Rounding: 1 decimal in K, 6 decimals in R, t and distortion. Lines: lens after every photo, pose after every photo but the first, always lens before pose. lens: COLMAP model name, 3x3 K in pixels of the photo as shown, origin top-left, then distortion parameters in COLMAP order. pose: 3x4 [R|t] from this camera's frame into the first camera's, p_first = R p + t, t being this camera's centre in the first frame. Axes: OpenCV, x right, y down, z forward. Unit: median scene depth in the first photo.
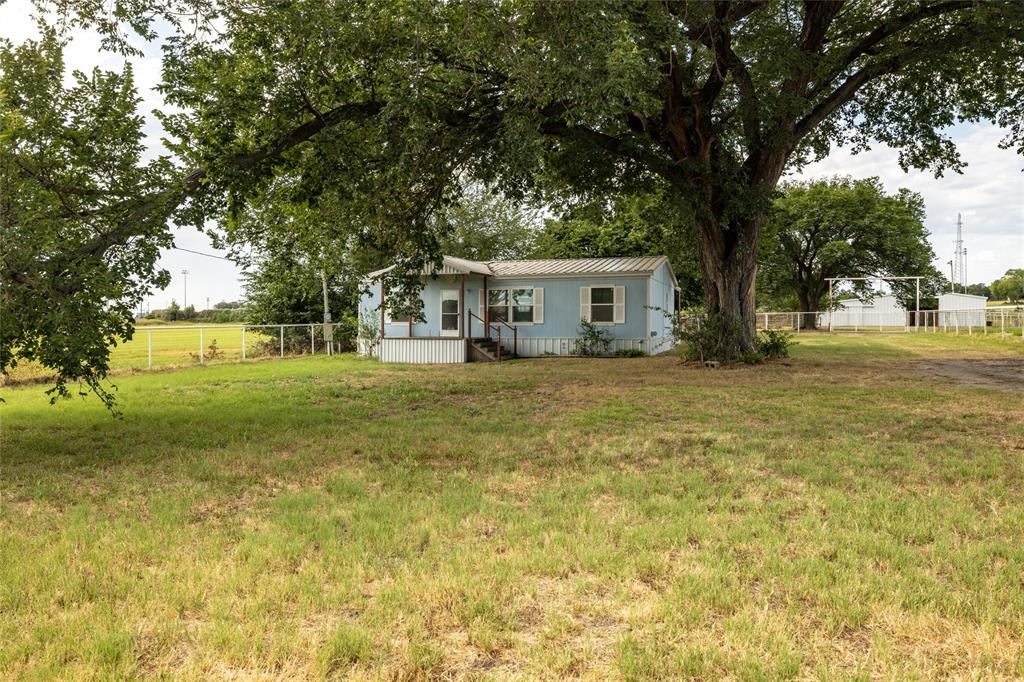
lens RADIAL K [[700.3, 0, 514.6], [0, 700.3, 341.5], [0, 0, 1]] dist [0.009714, 0.000649]
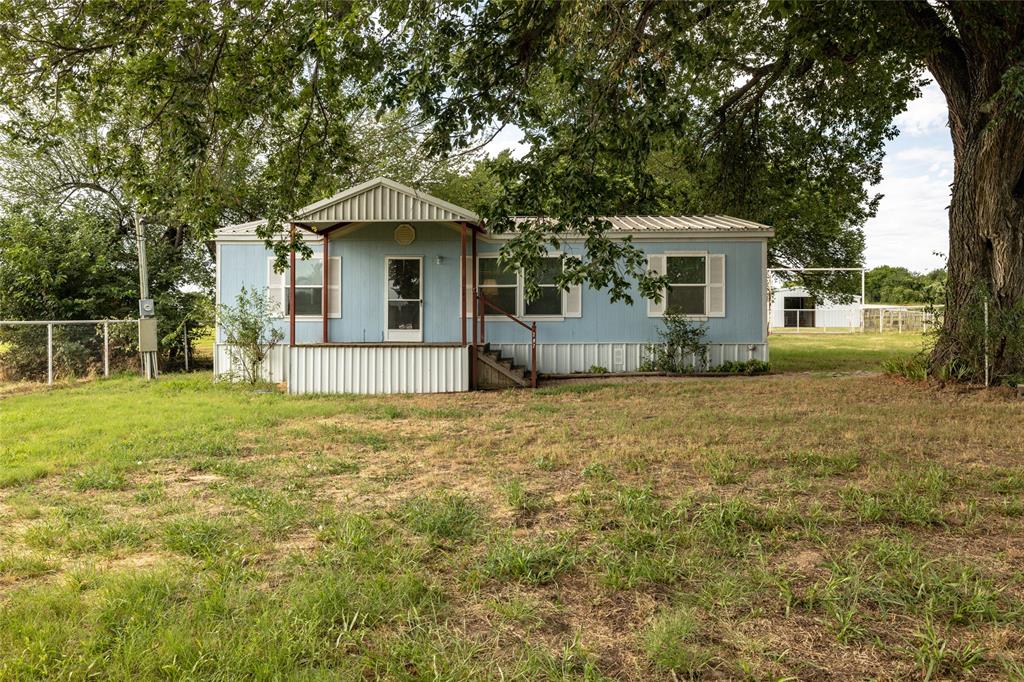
lens RADIAL K [[756.6, 0, 507.8], [0, 756.6, 338.2], [0, 0, 1]] dist [-0.002433, 0.001208]
pose [[0.956234, -0.004910, 0.292563, -0.188663], [0.007906, 0.999928, -0.009062, -0.003645], [-0.292497, 0.010978, 0.956203, 0.410087]]
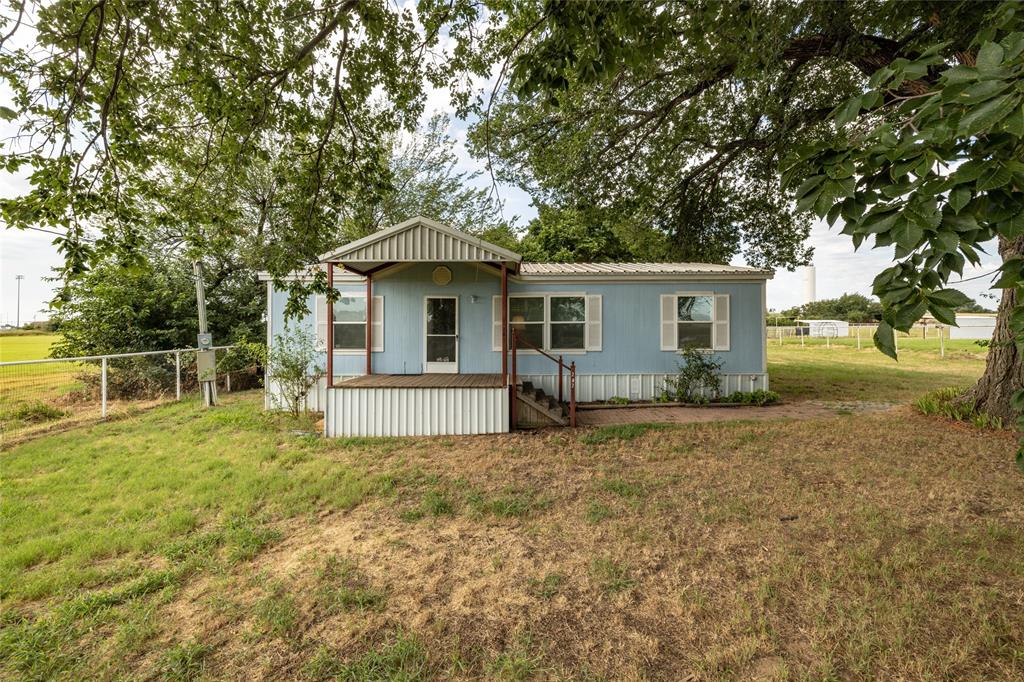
lens RADIAL K [[430.2, 0, 511.5], [0, 430.2, 337.6], [0, 0, 1]] dist [0.000381, 0.000193]
pose [[0.943227, -0.005655, 0.332099, -0.158753], [0.009536, 0.999904, -0.010057, -0.033509], [-0.332011, 0.012653, 0.943191, 0.632588]]
